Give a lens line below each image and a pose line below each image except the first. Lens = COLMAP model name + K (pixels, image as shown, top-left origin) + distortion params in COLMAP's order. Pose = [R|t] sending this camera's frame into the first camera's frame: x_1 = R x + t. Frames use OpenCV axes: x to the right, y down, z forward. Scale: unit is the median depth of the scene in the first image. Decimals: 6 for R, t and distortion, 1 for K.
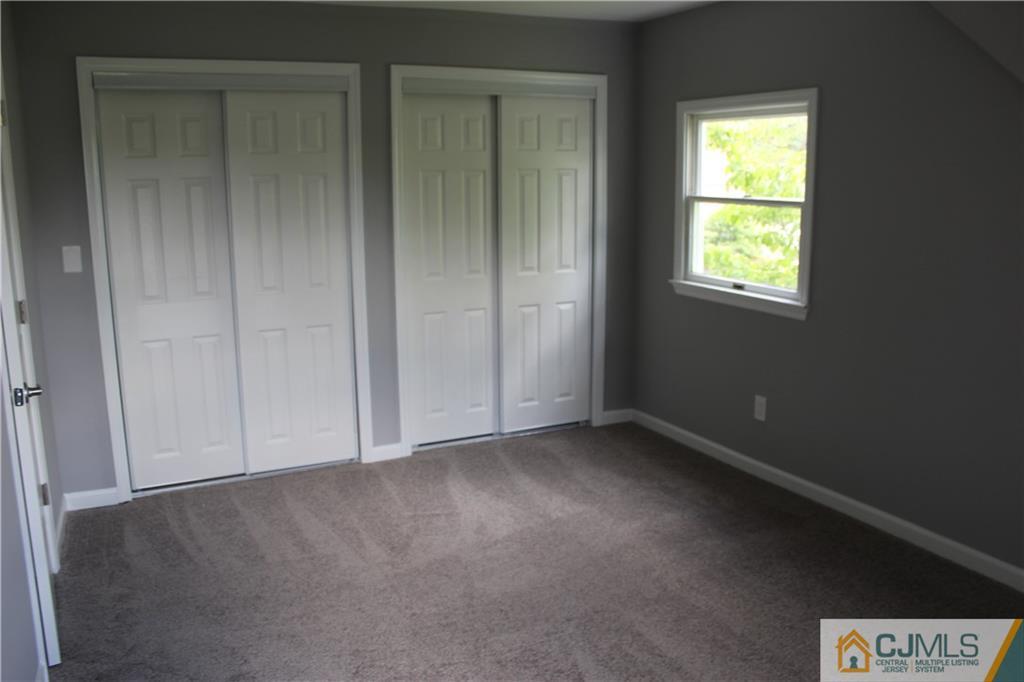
lens RADIAL K [[847.8, 0, 527.2], [0, 847.8, 340.2], [0, 0, 1]] dist [-0.166707, 0.133817]
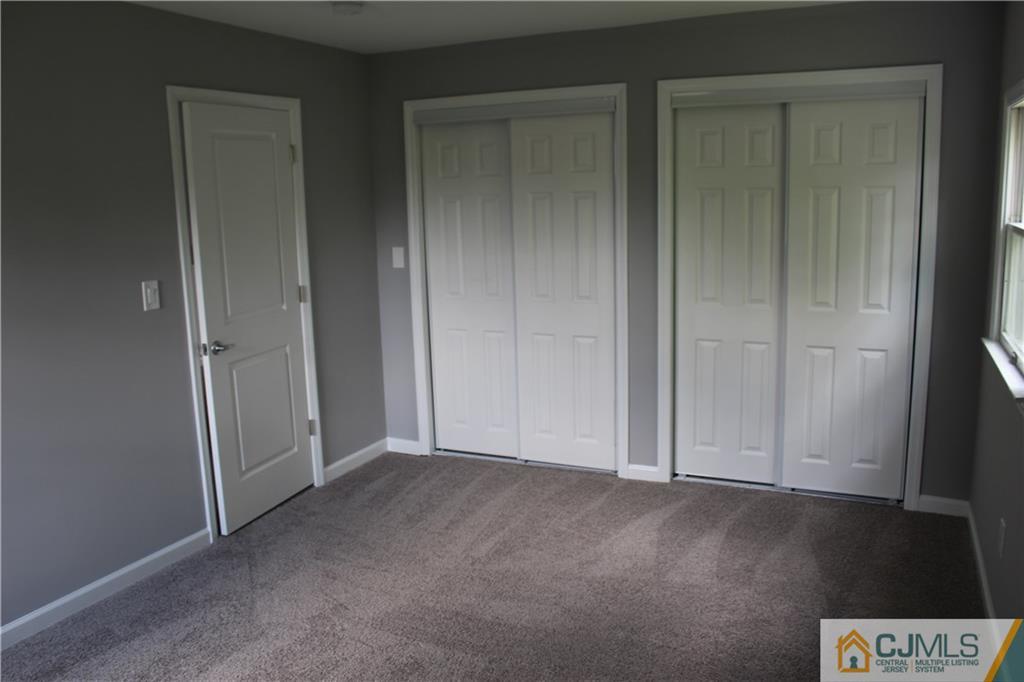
lens RADIAL K [[847.8, 0, 527.2], [0, 847.8, 340.2], [0, 0, 1]] dist [-0.166707, 0.133817]
pose [[0.624598, 0.128588, -0.770287, 0.496374], [-0.134398, 0.989334, 0.056176, -0.059039], [0.769295, 0.068438, 0.635218, 0.260382]]
